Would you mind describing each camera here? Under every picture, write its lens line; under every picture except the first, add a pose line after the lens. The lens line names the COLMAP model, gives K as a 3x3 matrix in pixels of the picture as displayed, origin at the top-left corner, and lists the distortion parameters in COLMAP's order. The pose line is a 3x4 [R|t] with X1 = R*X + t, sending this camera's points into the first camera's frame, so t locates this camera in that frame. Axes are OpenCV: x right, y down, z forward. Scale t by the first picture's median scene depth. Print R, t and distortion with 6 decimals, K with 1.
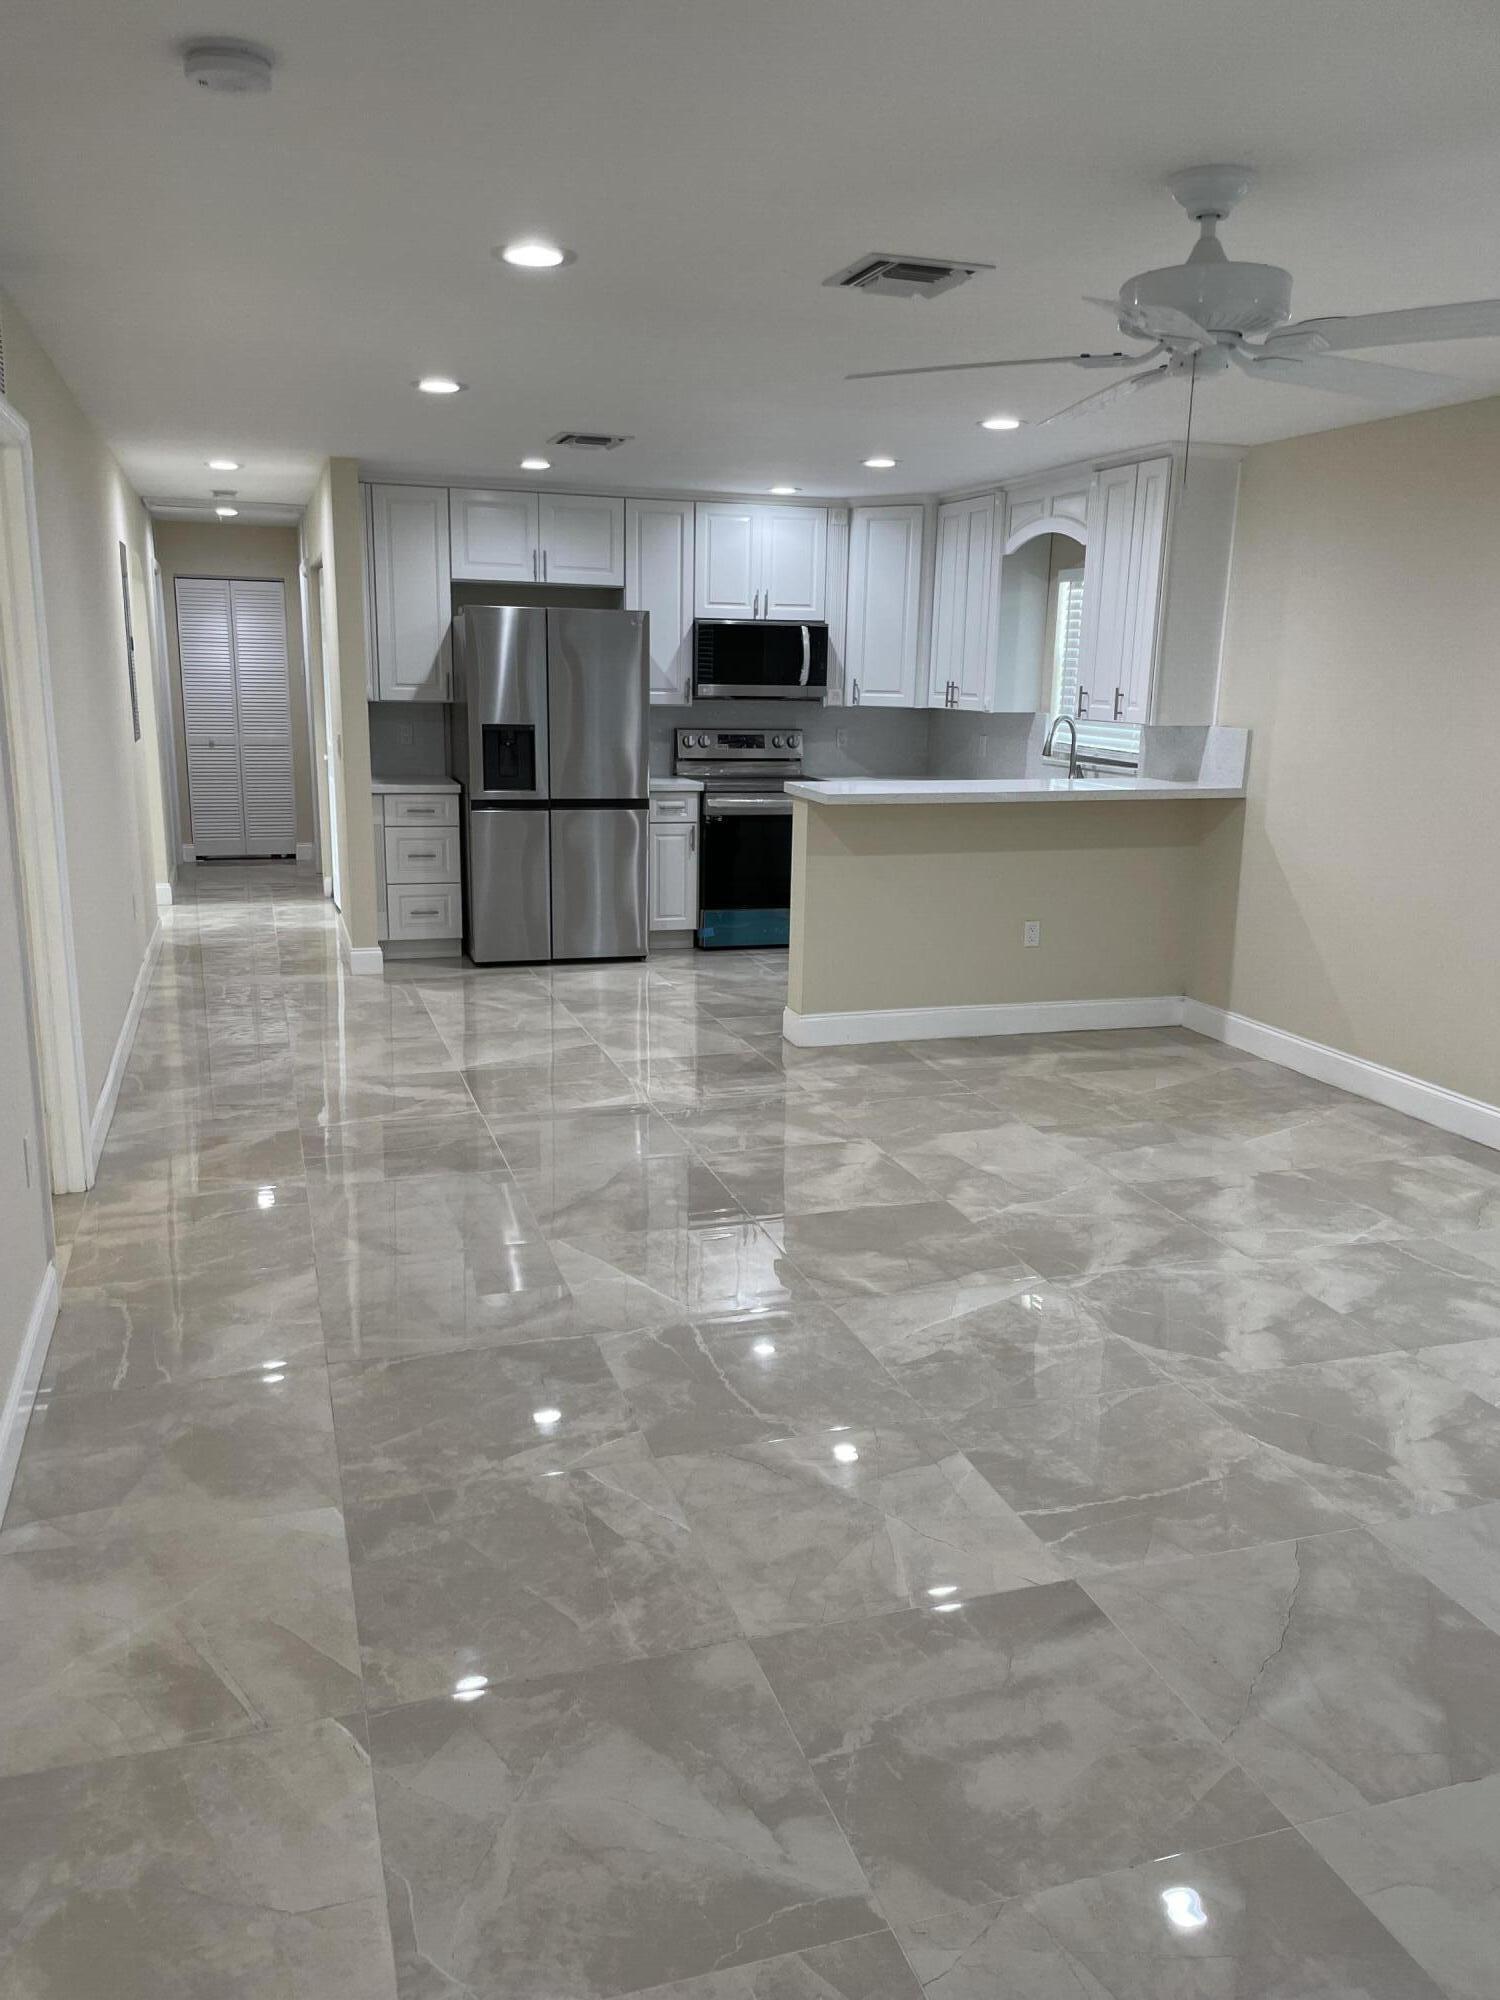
lens RADIAL K [[1519.1, 0, 750.9], [0, 1519.1, 1004.1], [0, 0, 1]] dist [0.071134, -0.000554]
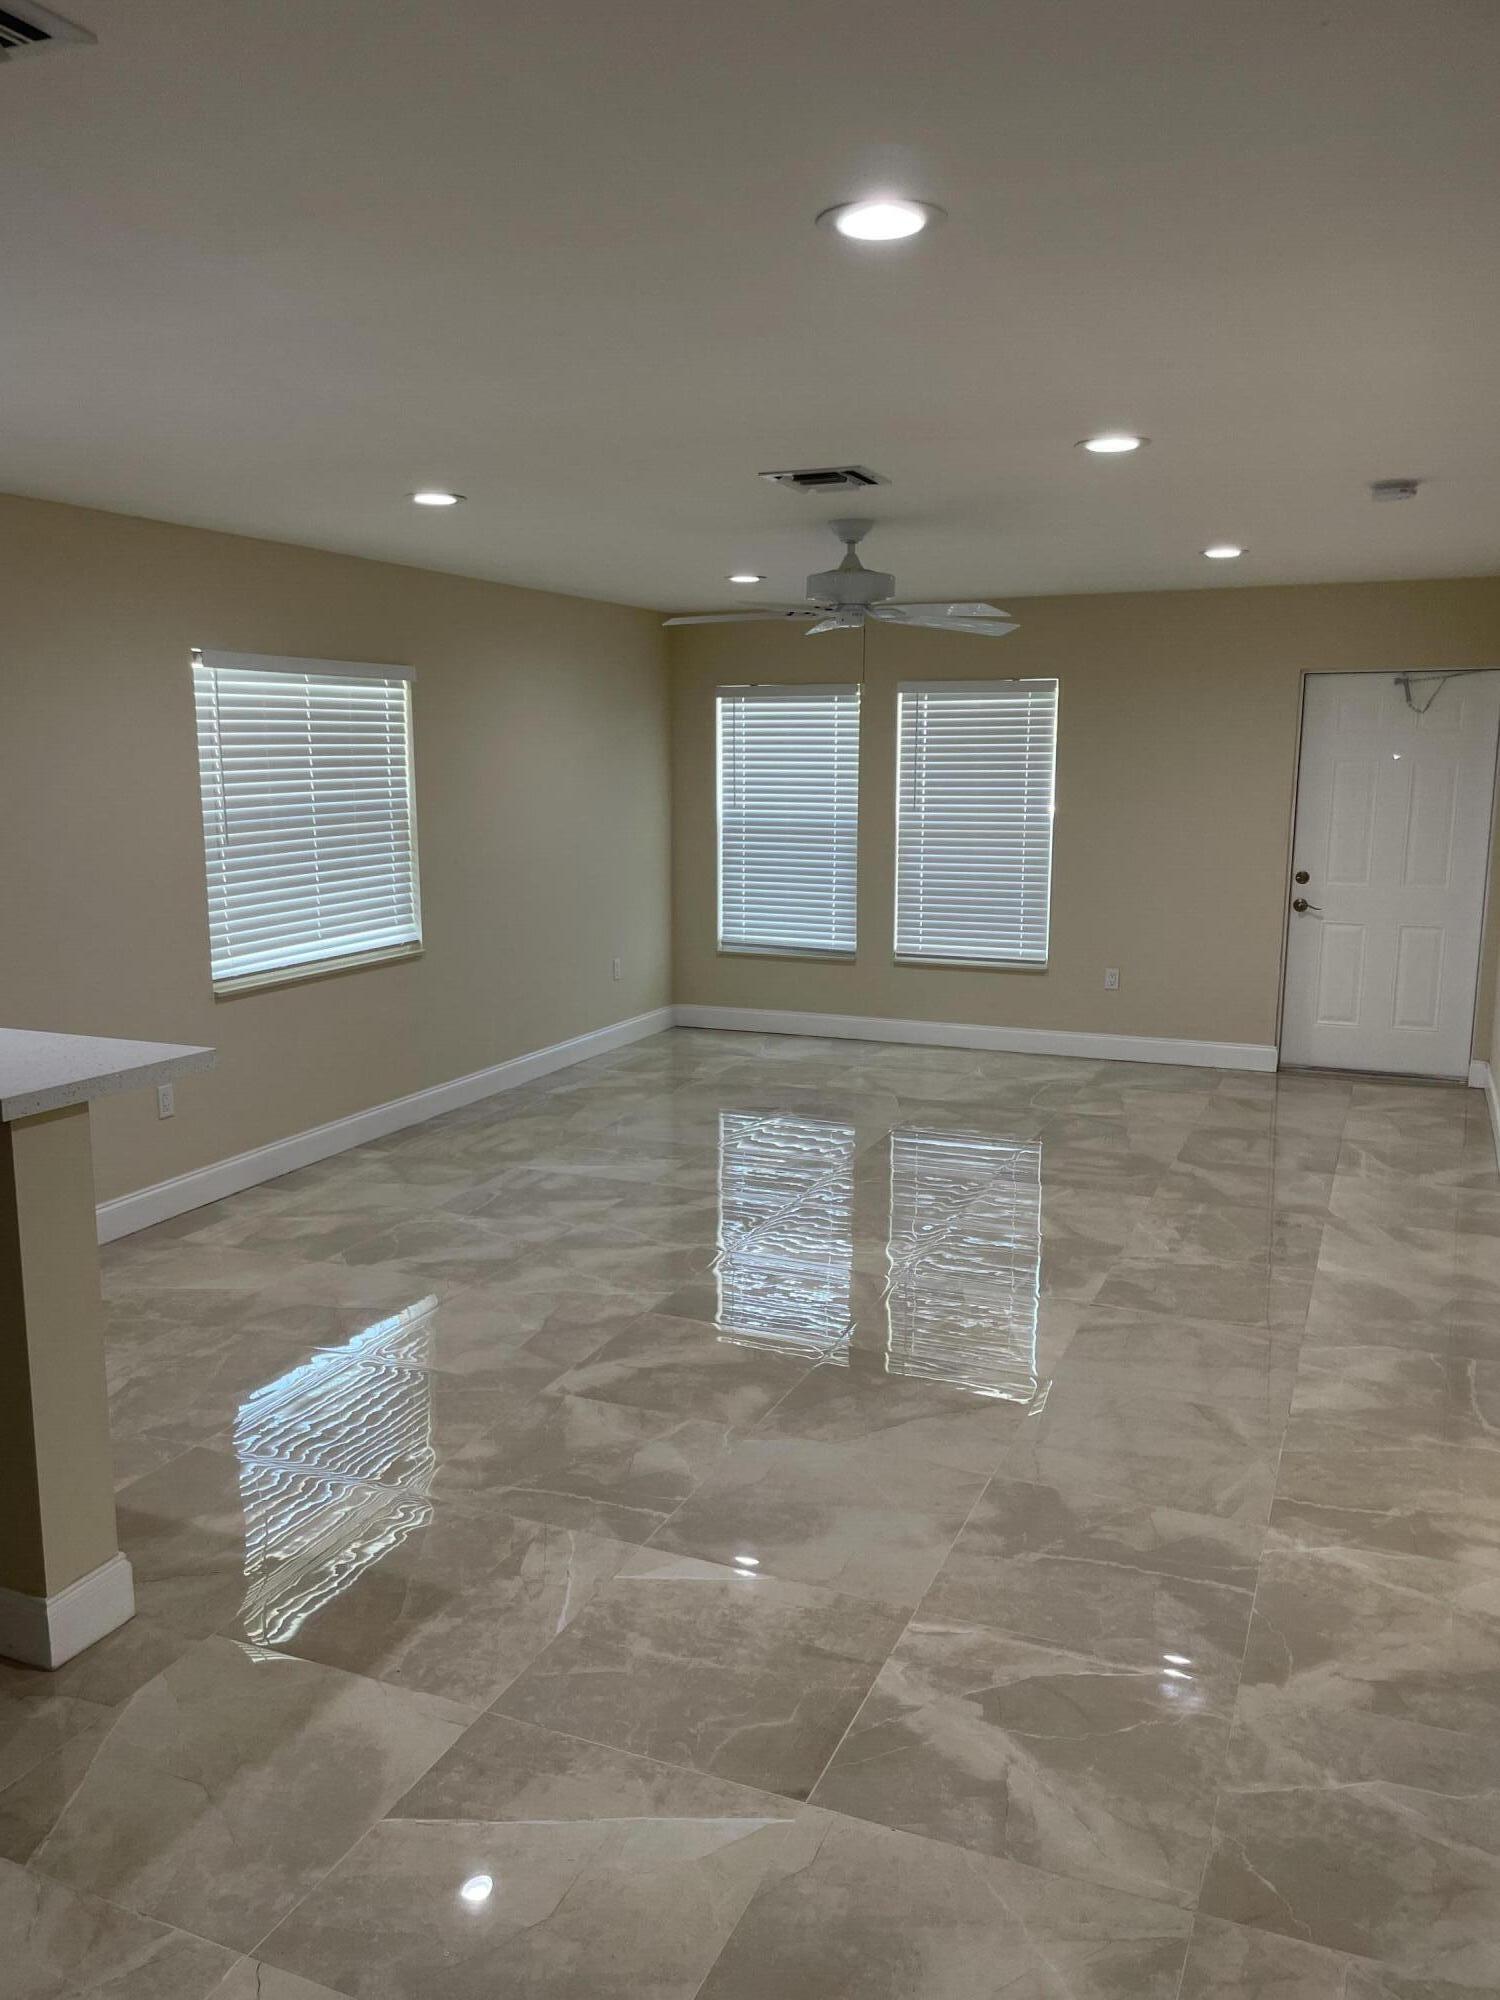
lens RADIAL K [[1519.1, 0, 754.2], [0, 1519.1, 1001.8], [0, 0, 1]] dist [0.071134, -0.000554]
pose [[-0.752622, -0.128064, 0.645880, -0.577305], [0.131942, 0.931678, 0.338479, -0.413960], [-0.645099, 0.339965, -0.684304, 1.655446]]
